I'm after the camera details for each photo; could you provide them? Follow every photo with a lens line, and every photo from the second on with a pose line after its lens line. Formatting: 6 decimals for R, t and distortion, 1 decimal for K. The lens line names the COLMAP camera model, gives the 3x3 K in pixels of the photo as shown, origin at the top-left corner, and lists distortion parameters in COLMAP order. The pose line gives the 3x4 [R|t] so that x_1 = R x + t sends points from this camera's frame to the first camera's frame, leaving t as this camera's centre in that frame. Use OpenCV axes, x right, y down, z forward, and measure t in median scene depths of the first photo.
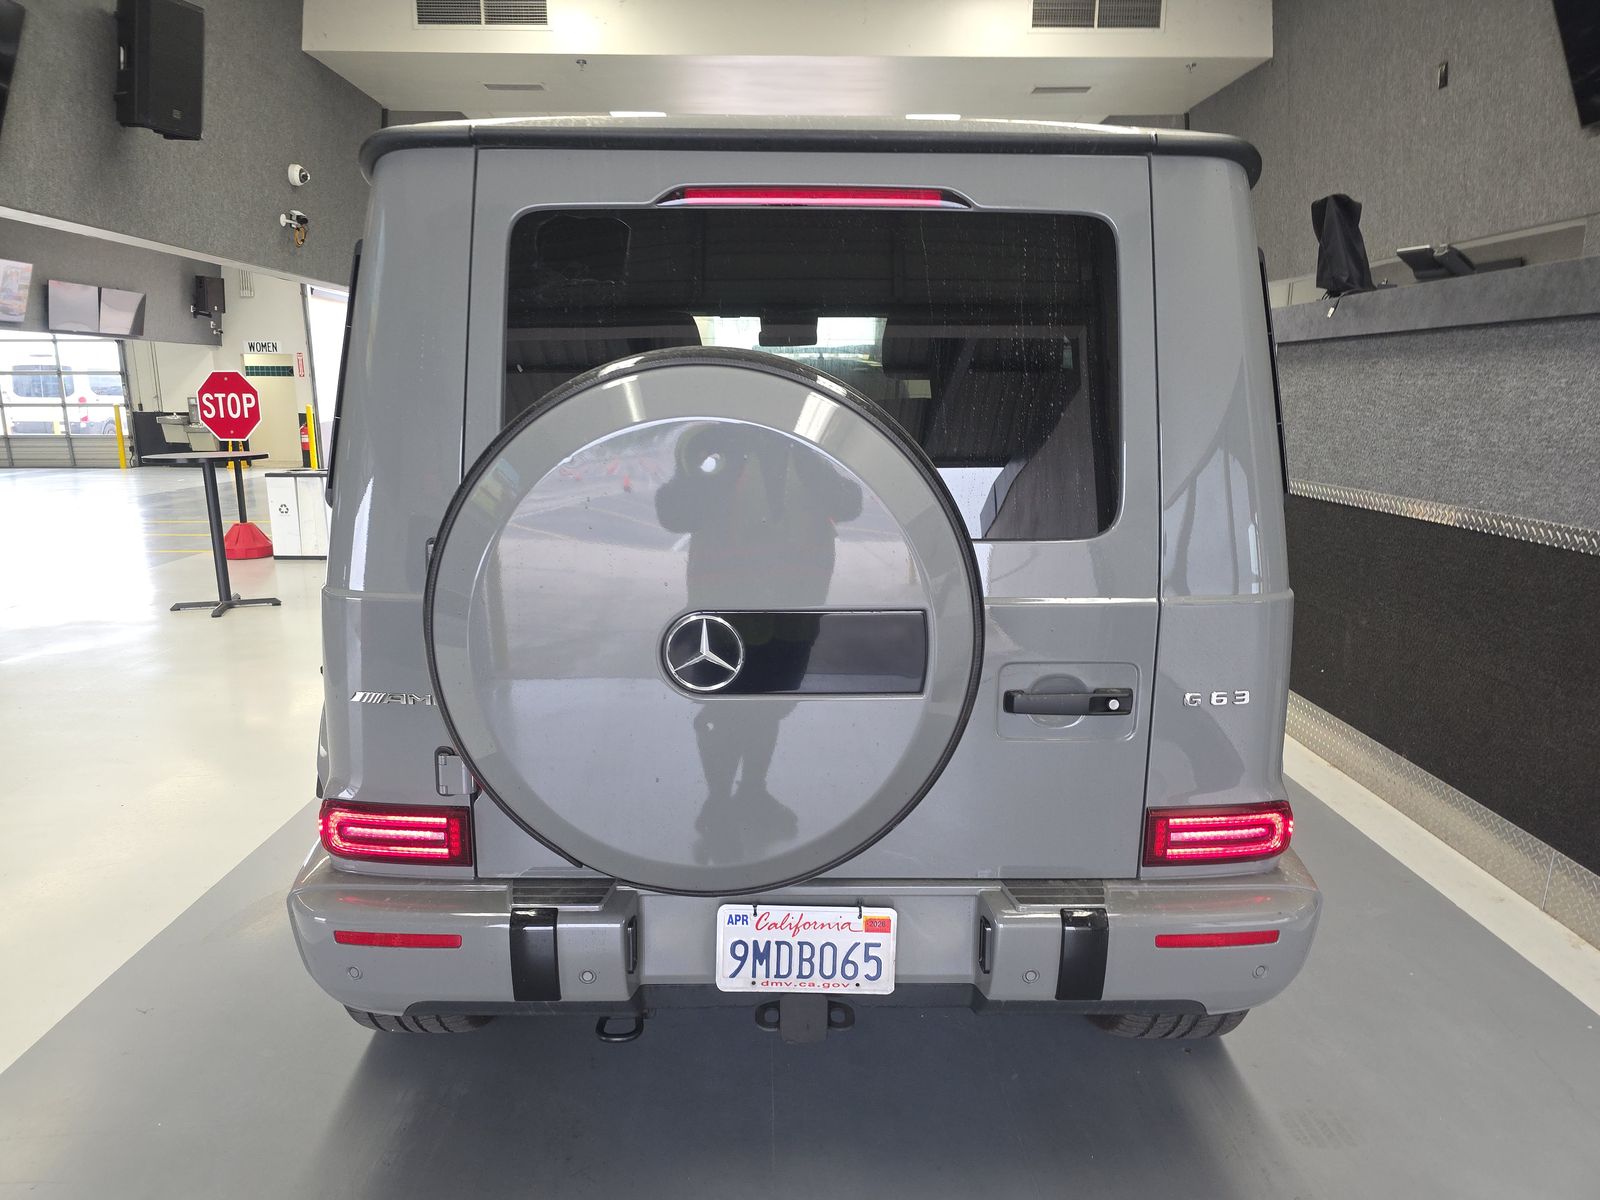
lens RADIAL K [[1093.9, 0, 794.7], [0, 1093.9, 608.9], [0, 0, 1]] dist [0.052812, -0.060003]
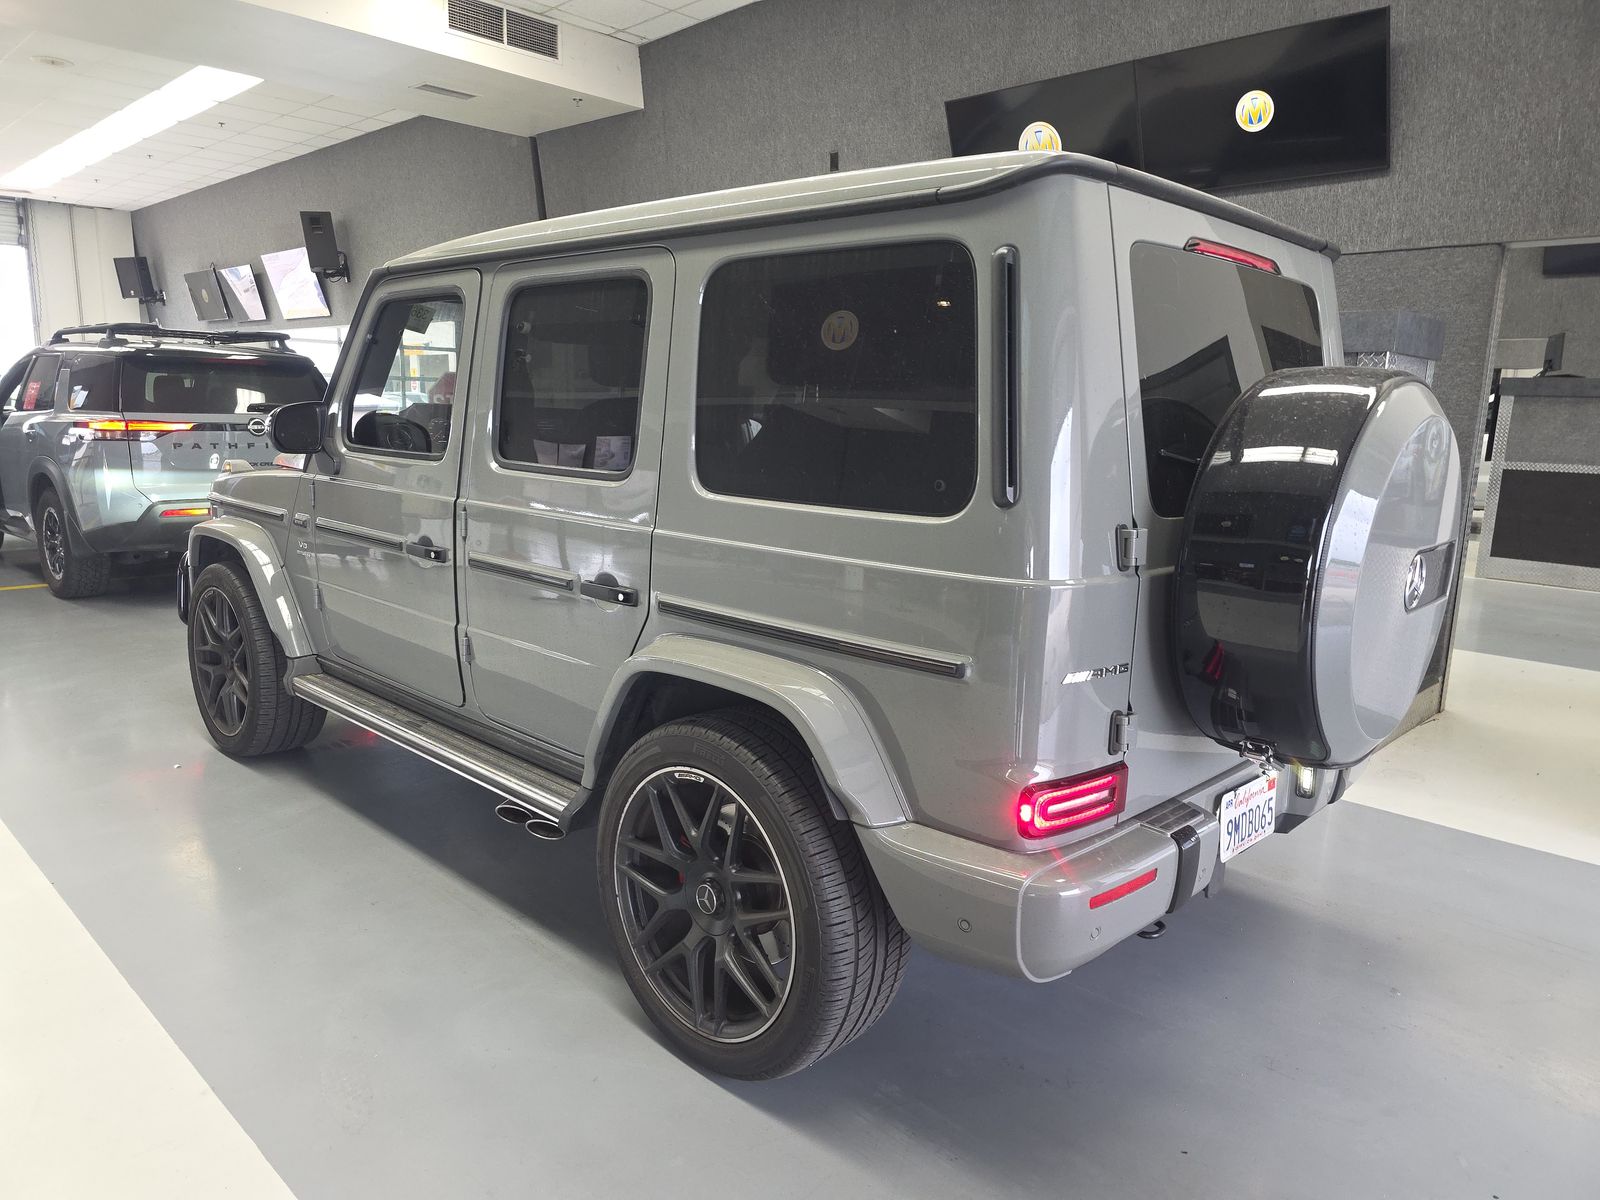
lens RADIAL K [[1093.9, 0, 794.7], [0, 1093.9, 608.9], [0, 0, 1]] dist [0.052812, -0.060003]
pose [[0.700396, -0.114823, 0.704458, -1.241425], [0.118074, 0.992016, 0.044300, -0.061615], [-0.703920, 0.052150, 0.708362, 0.405048]]
